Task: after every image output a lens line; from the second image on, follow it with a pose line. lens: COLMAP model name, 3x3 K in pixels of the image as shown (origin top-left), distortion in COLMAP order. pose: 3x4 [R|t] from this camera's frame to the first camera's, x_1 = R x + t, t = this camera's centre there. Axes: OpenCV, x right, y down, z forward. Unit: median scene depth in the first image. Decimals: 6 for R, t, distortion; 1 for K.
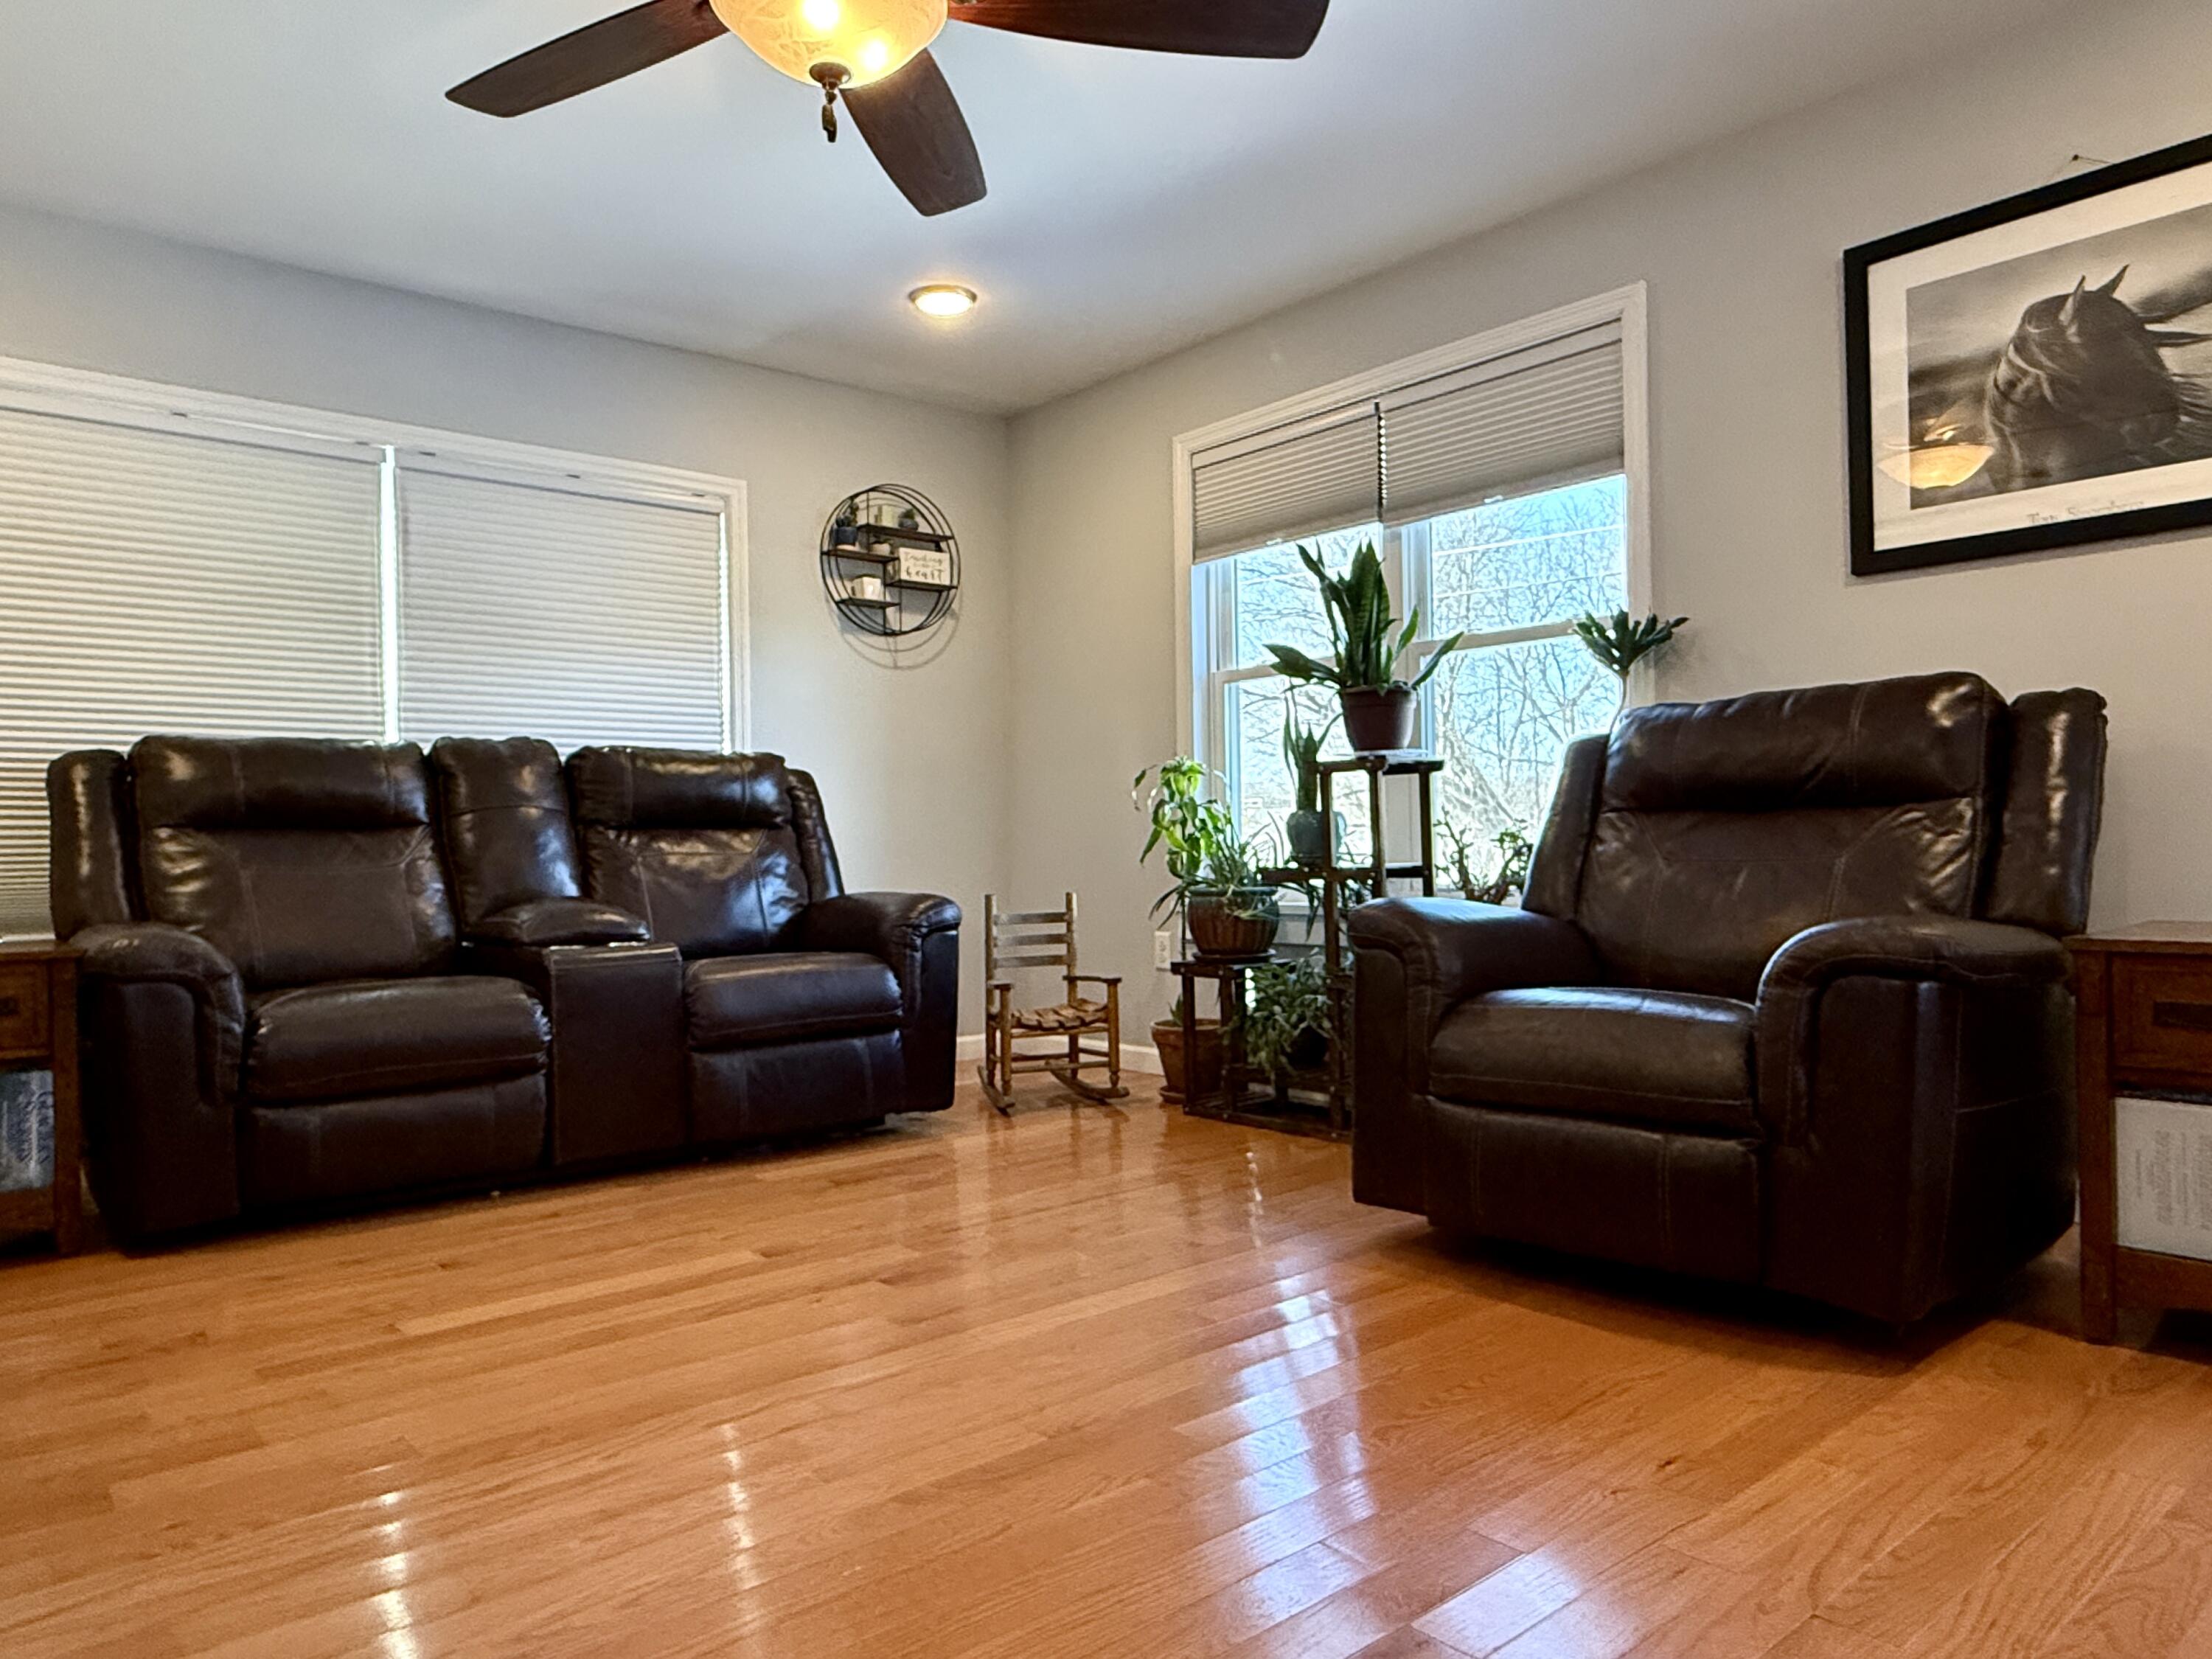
lens RADIAL K [[1369.2, 0, 1106.0], [0, 1369.2, 829.5], [0, 0, 1]] dist [-0.002979, -0.000749]
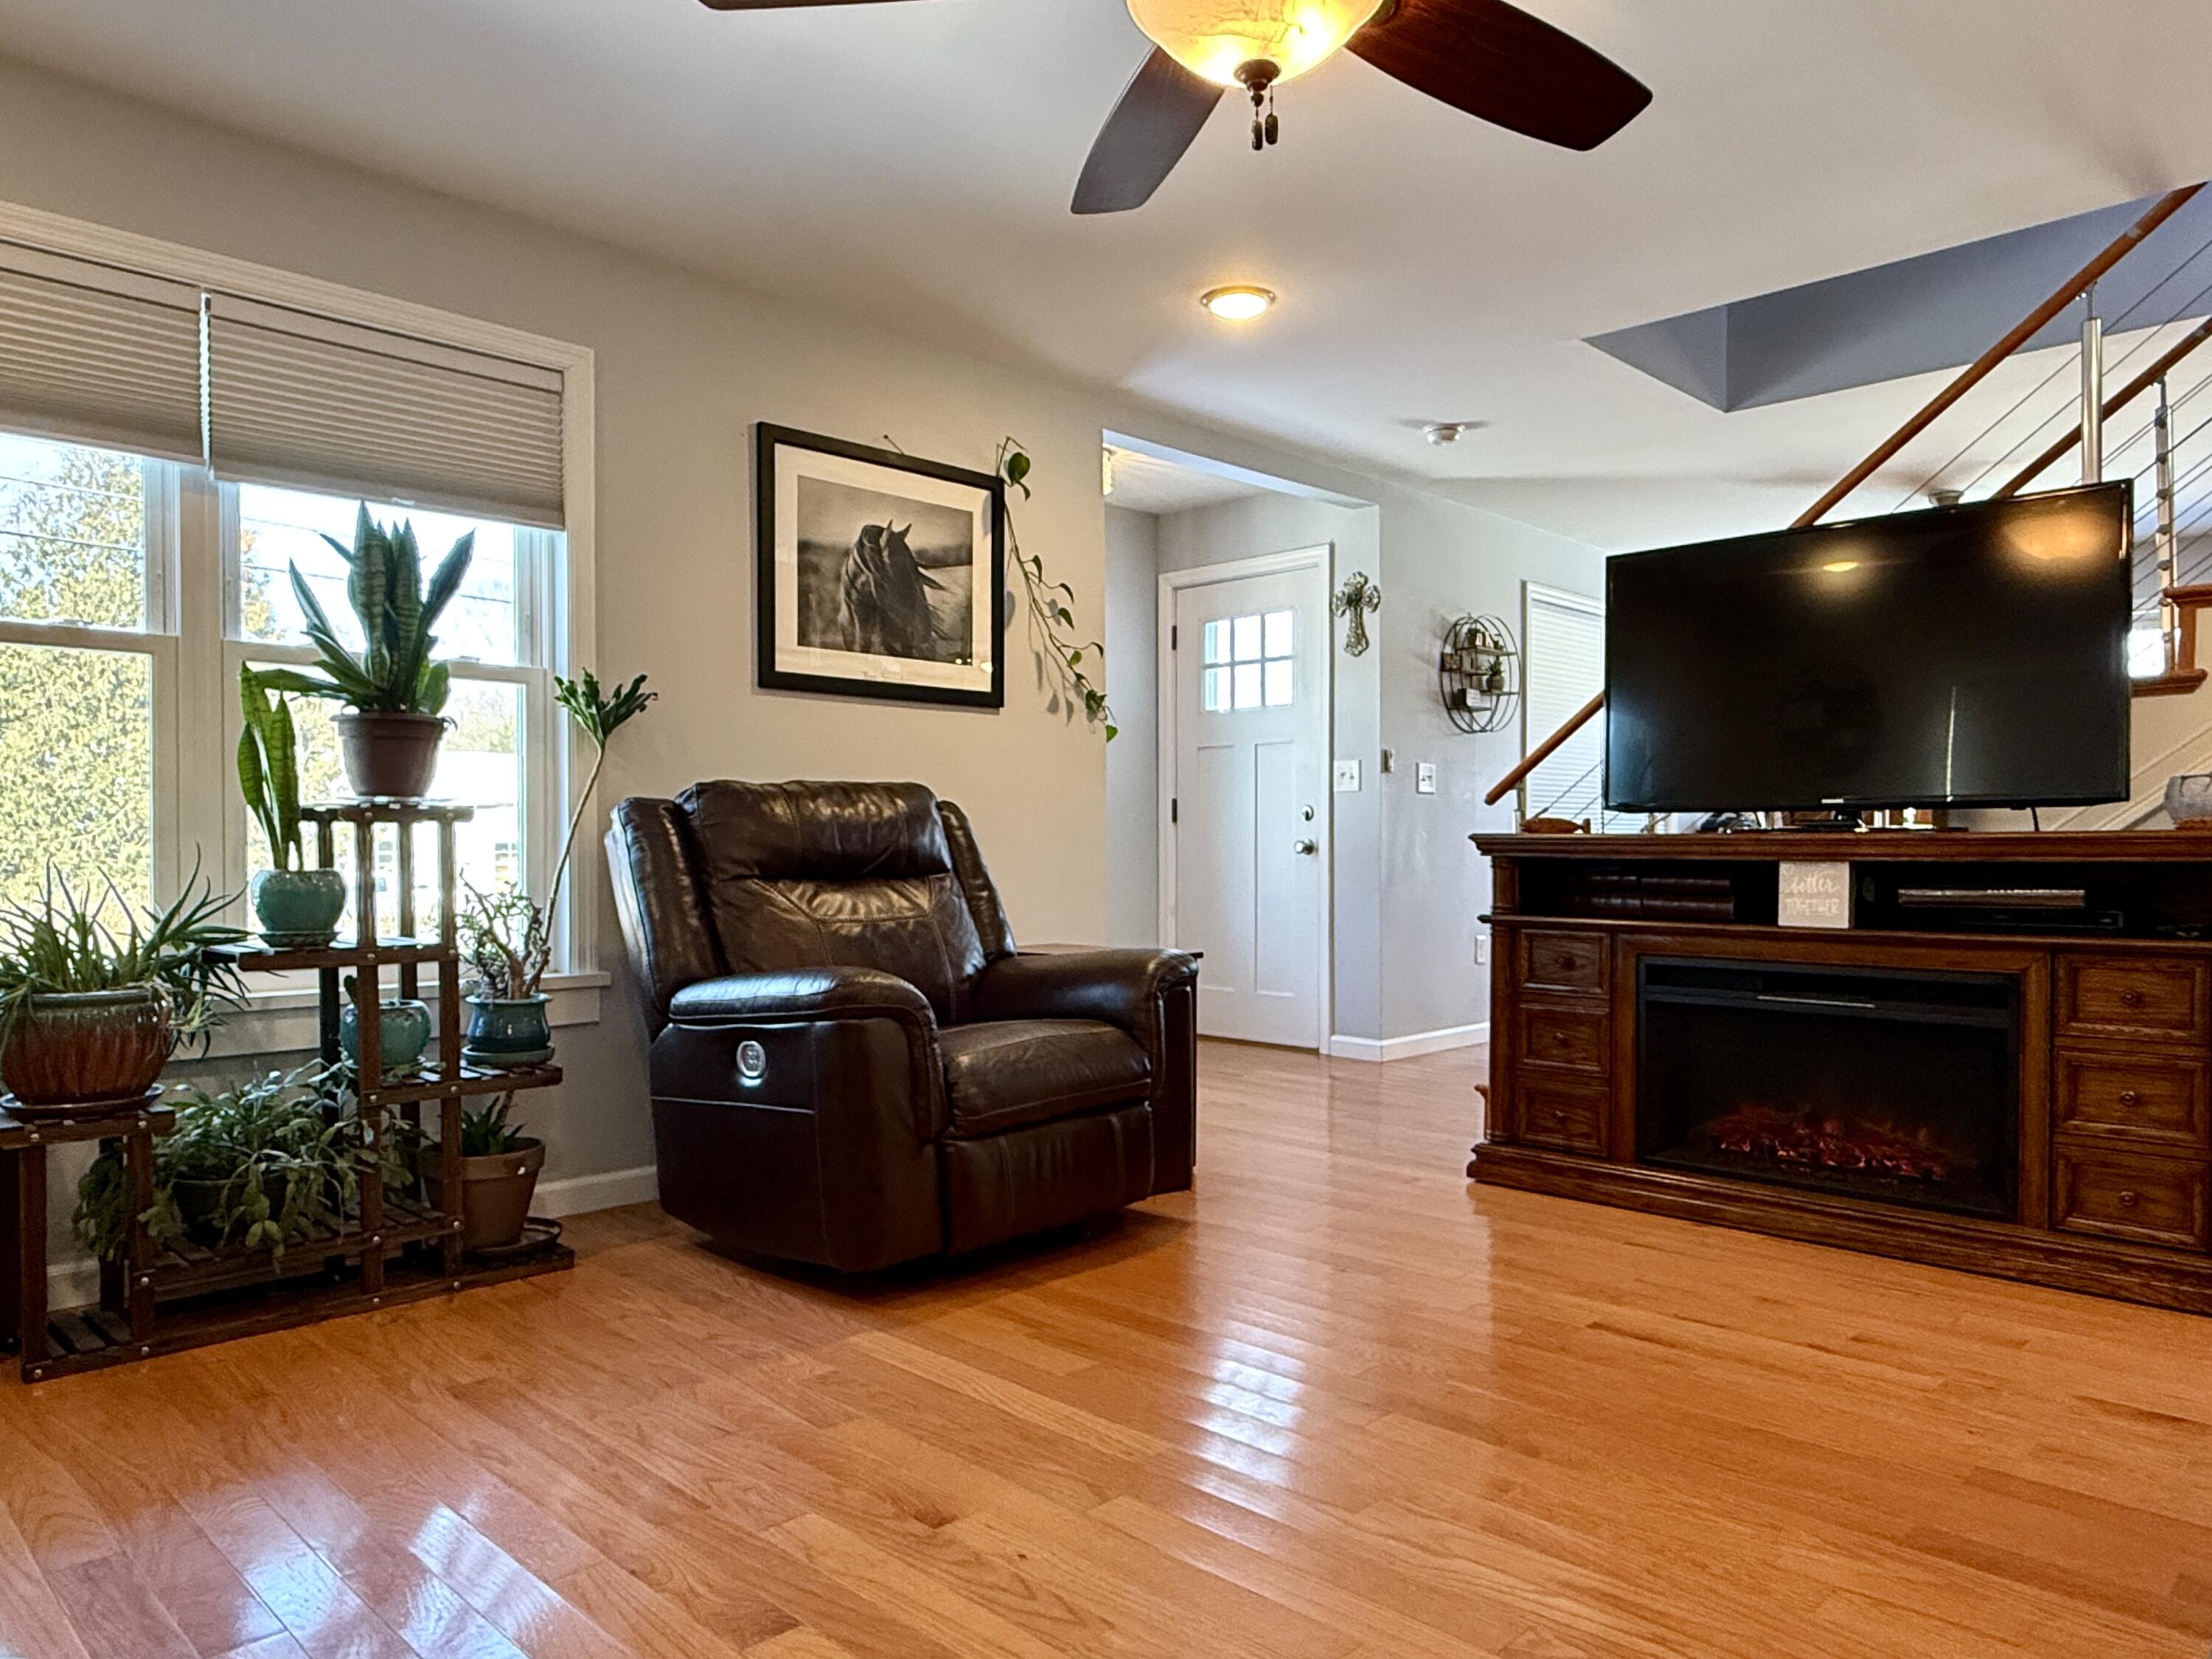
lens RADIAL K [[1379.4, 0, 1104.1], [0, 1379.4, 869.2], [0, 0, 1]] dist [0.001736, -0.000319]
pose [[-0.032203, 0.024872, 0.999172, -0.745930], [0.013086, 0.999615, -0.024462, 0.011930], [-0.999396, 0.012288, -0.032516, 0.793613]]
